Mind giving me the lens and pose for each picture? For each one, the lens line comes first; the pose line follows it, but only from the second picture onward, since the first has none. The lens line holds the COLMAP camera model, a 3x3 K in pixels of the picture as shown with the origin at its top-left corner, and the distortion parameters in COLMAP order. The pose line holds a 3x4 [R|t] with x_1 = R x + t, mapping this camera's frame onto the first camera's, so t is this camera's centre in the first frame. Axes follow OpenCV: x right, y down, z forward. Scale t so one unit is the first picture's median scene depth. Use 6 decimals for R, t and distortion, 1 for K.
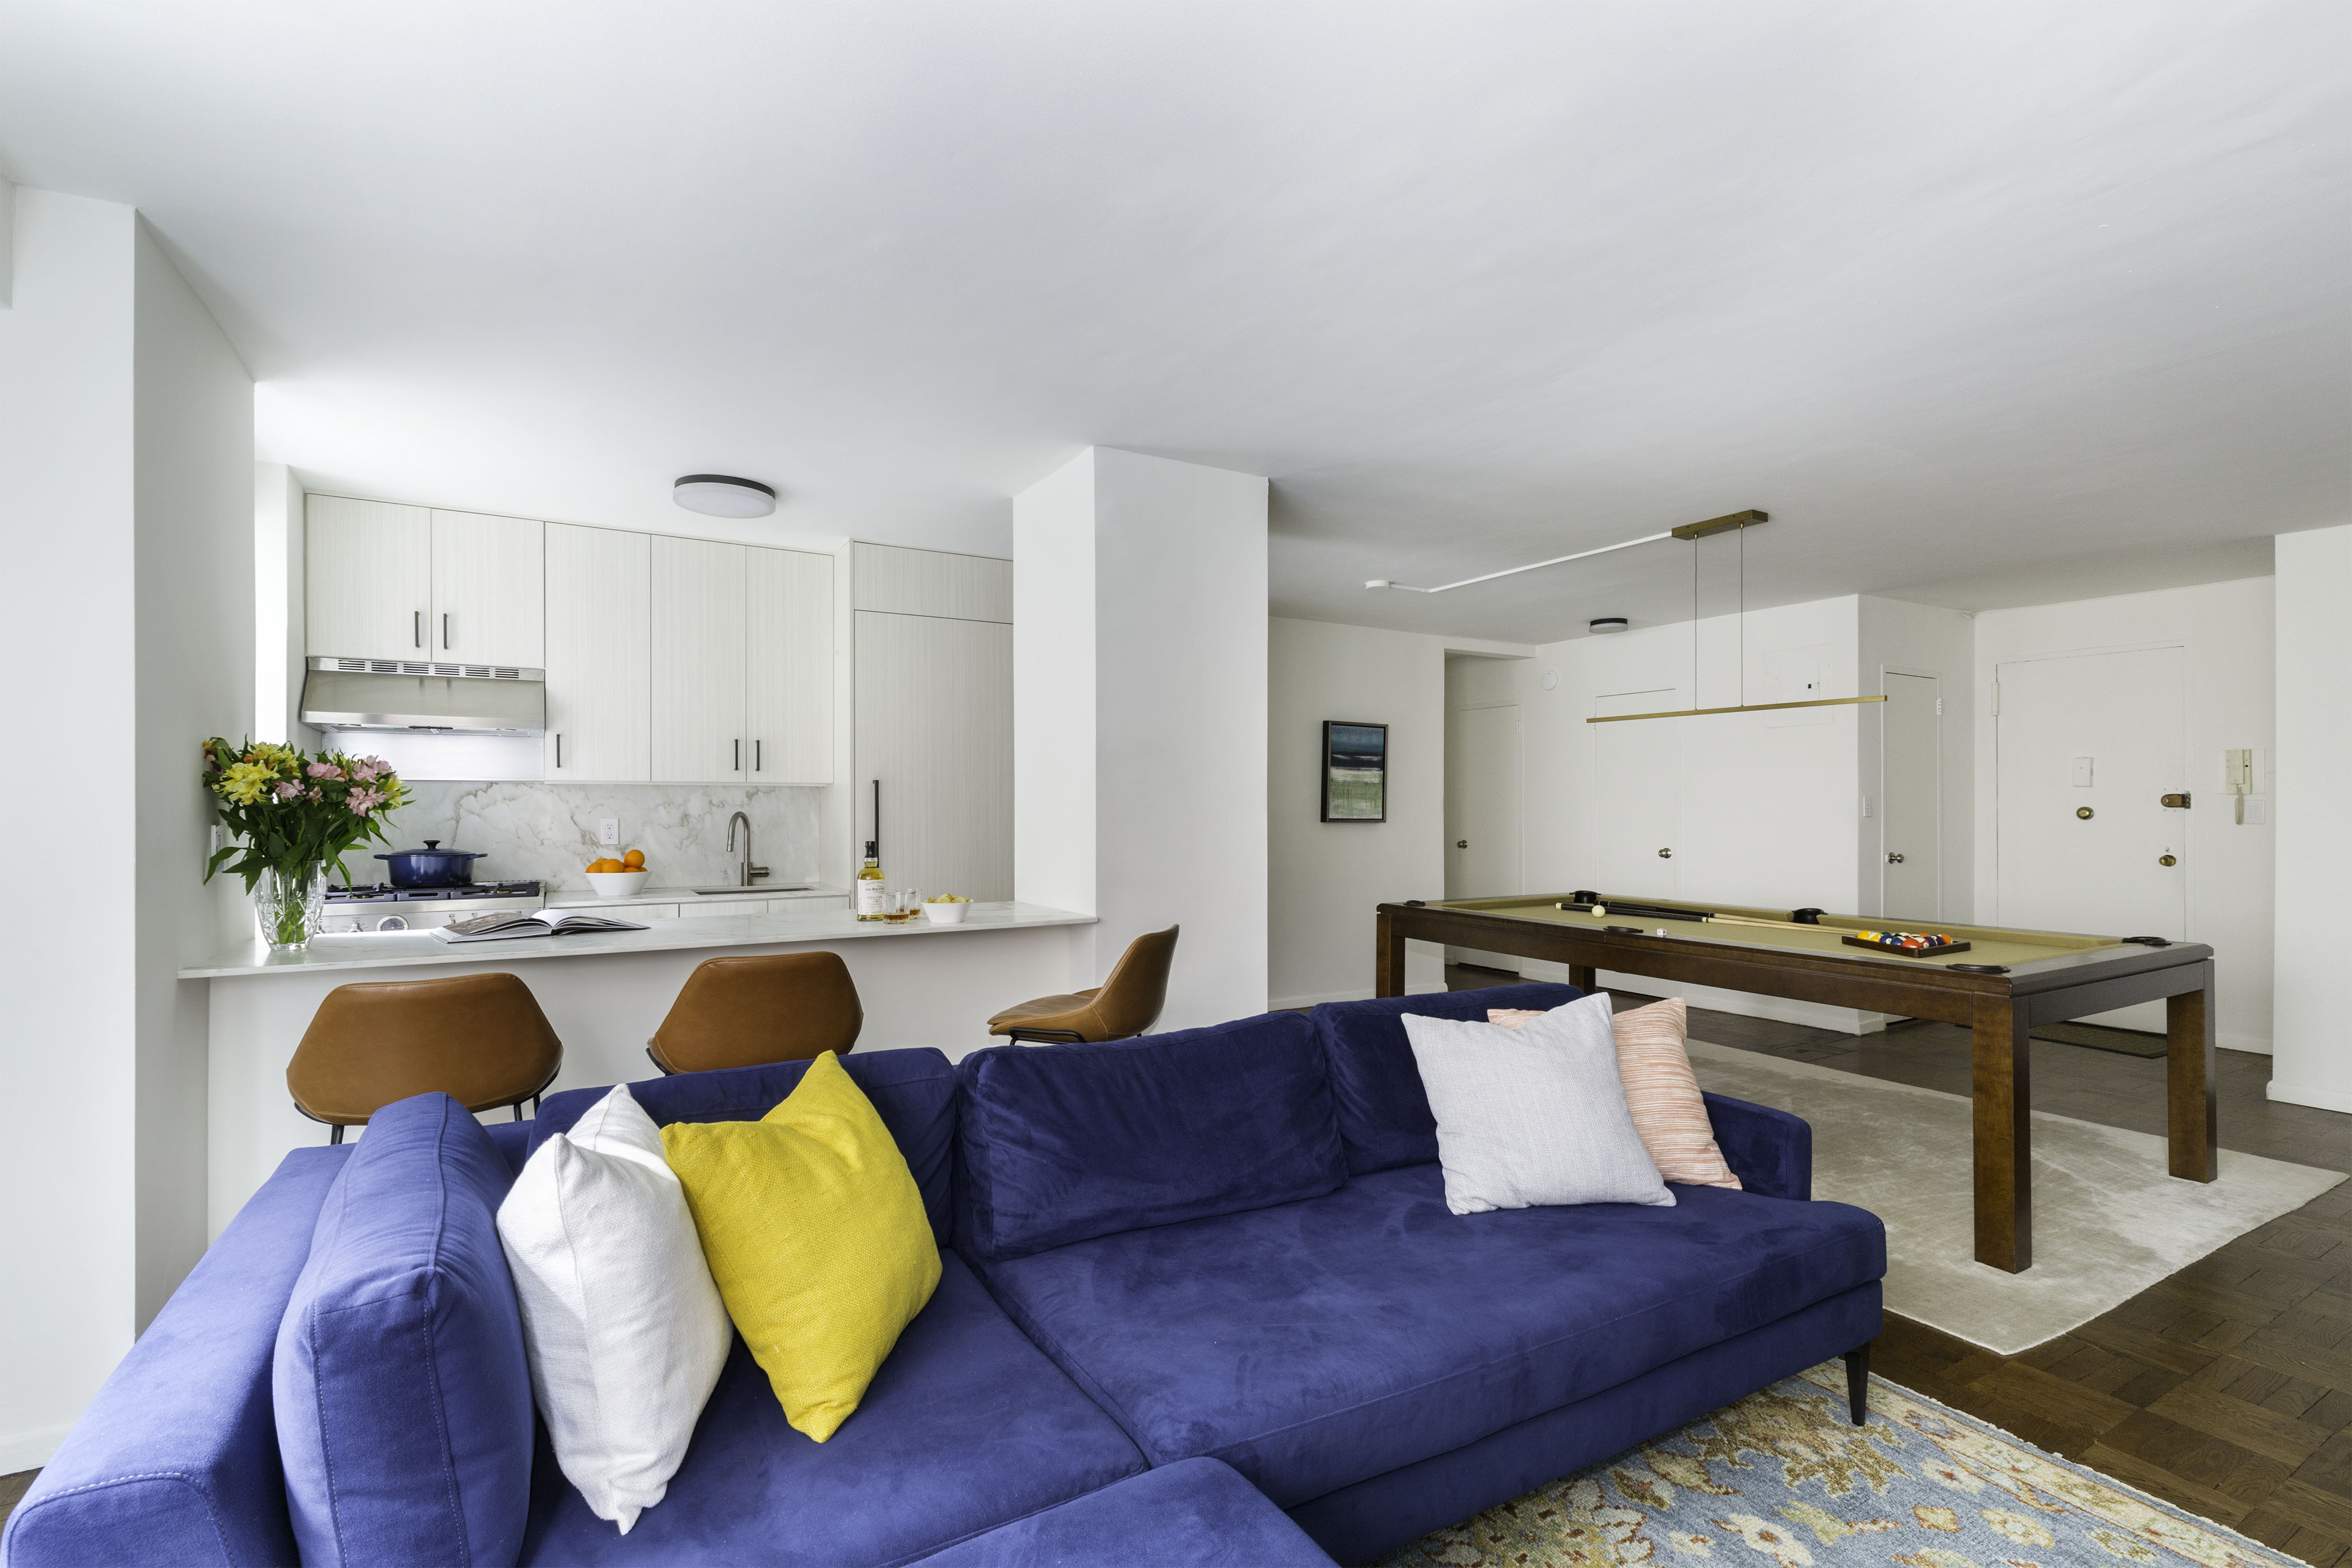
lens RADIAL K [[1074.2, 0, 1184.0], [0, 1074.2, 791.3], [0, 0, 1]] dist [0.010343, 0.000037]
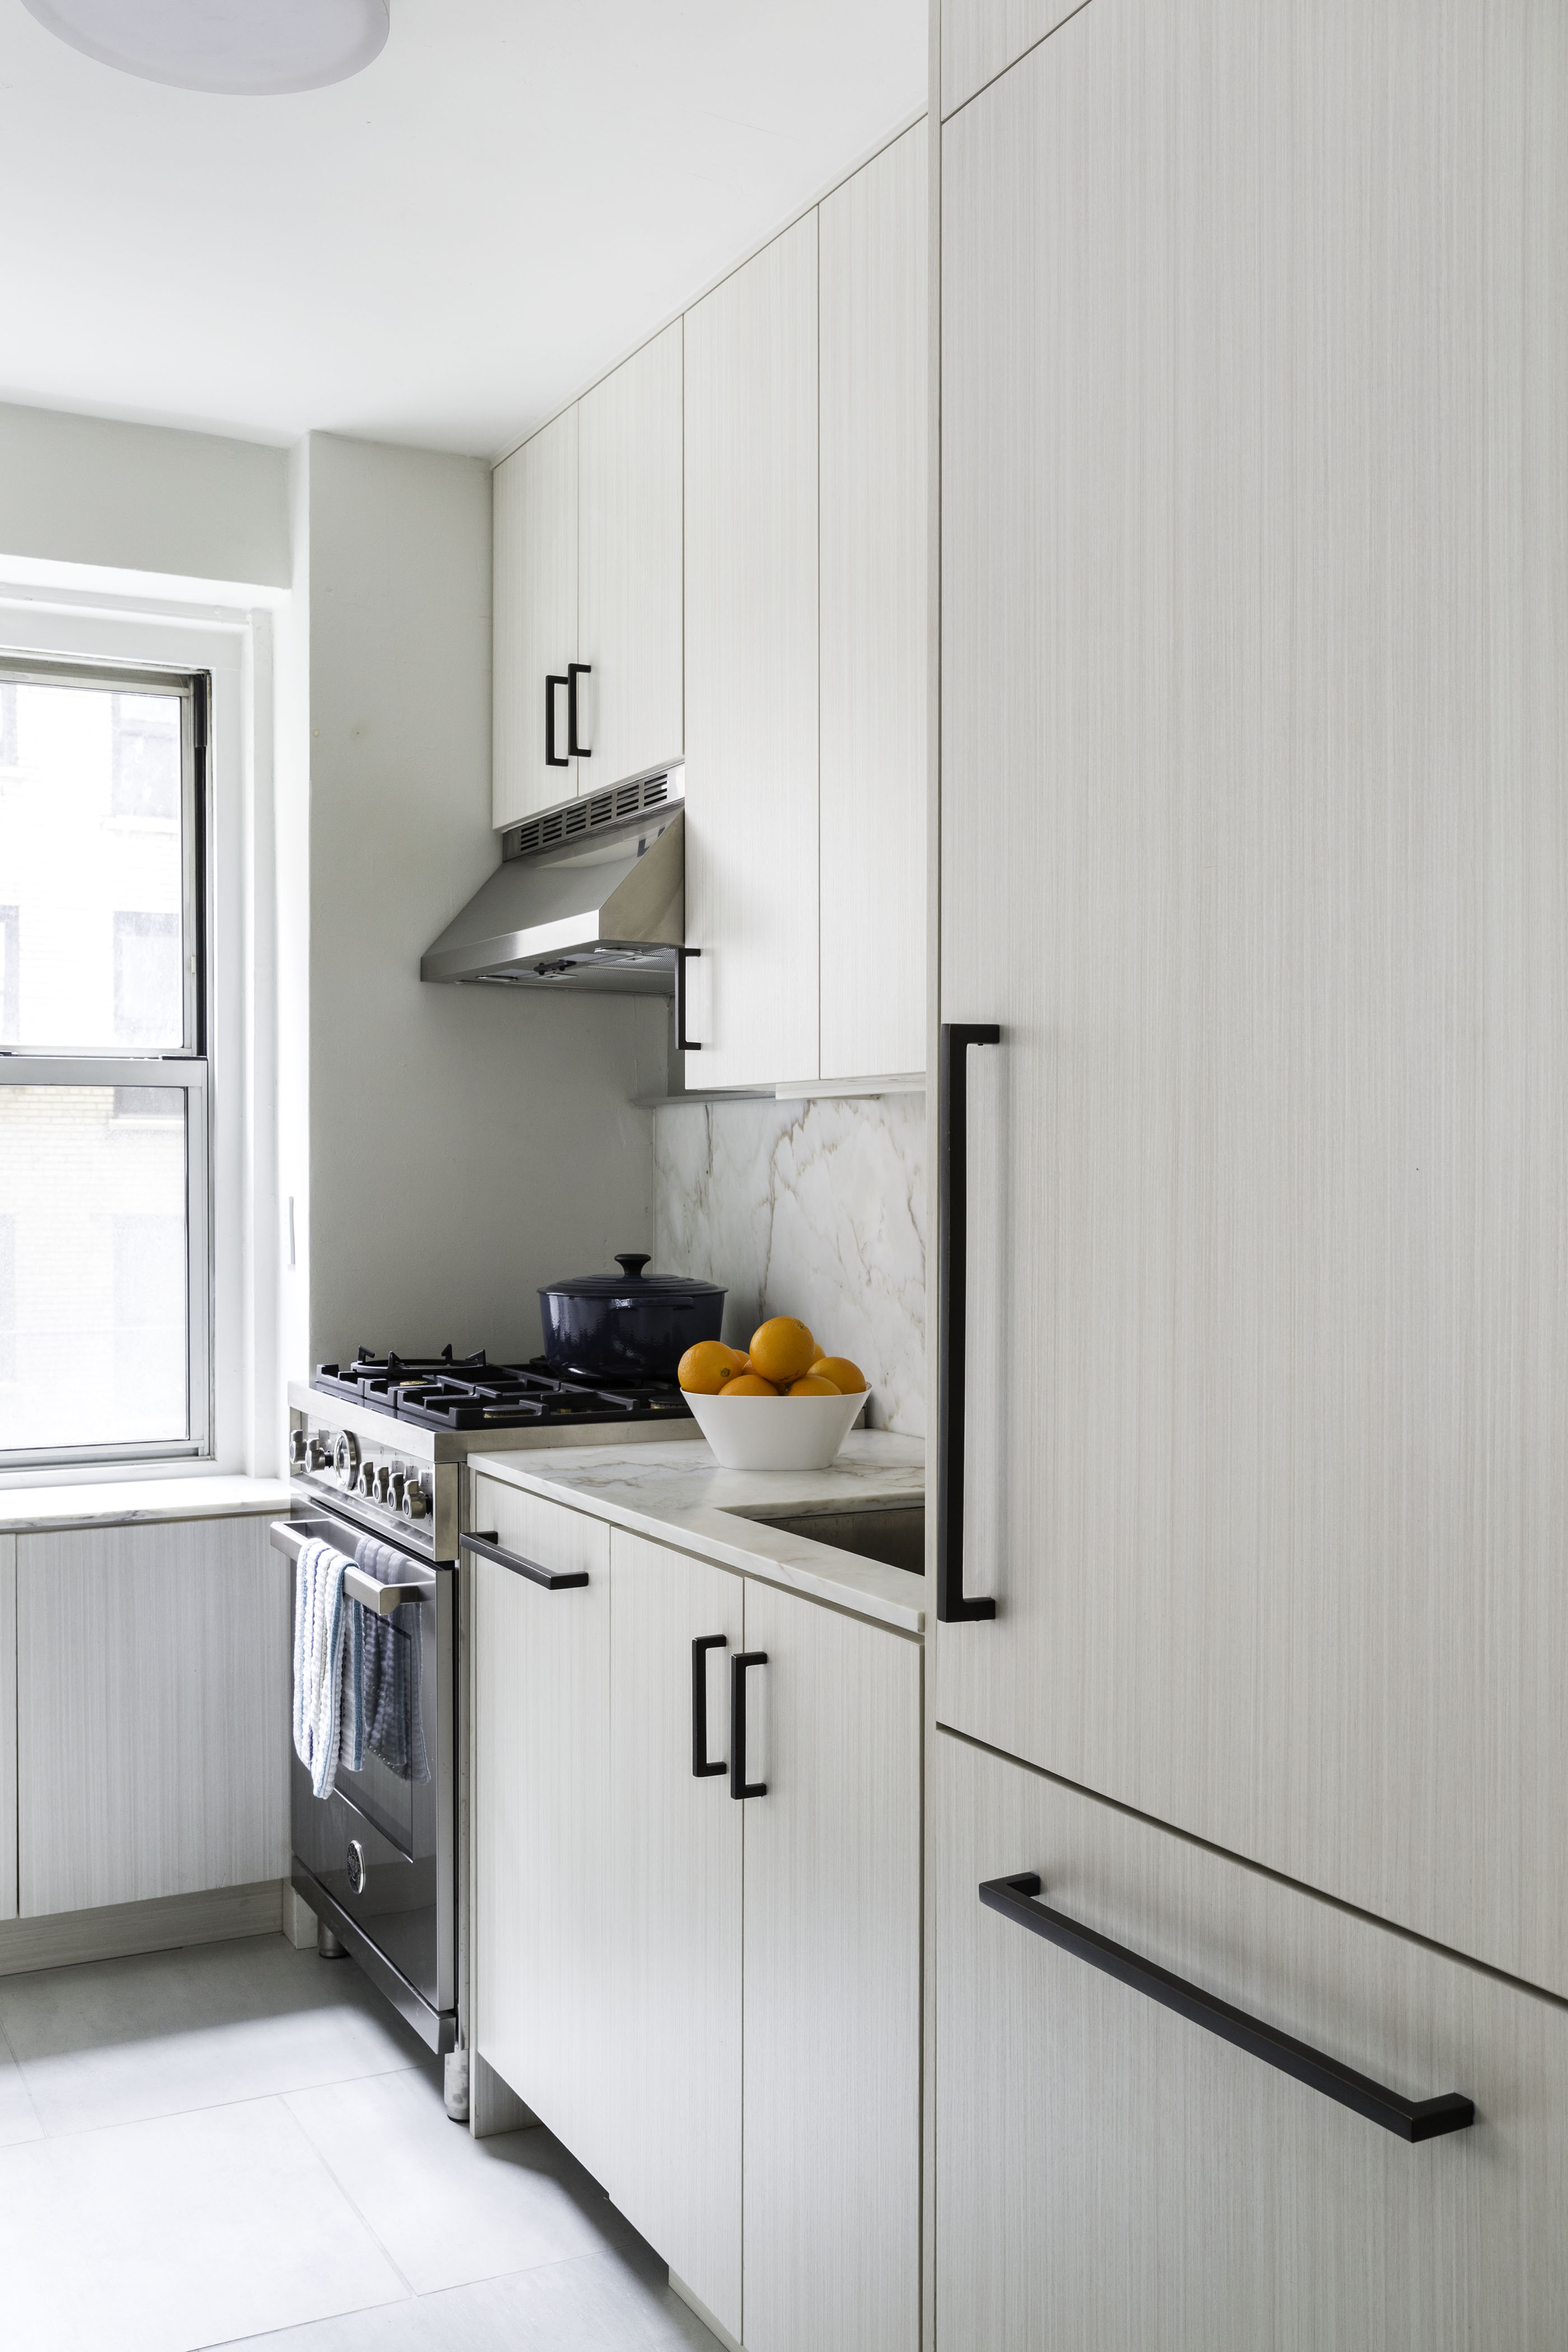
lens RADIAL K [[2301.4, 0, 796.5], [0, 2301.4, 1189.6], [0, 0, 1]] dist [0.023462, 0.000000]
pose [[-0.087682, 0.014784, -0.996039, 0.123089], [0.013745, 0.999813, 0.013630, 0.010882], [0.996054, -0.012495, -0.087869, 1.075531]]
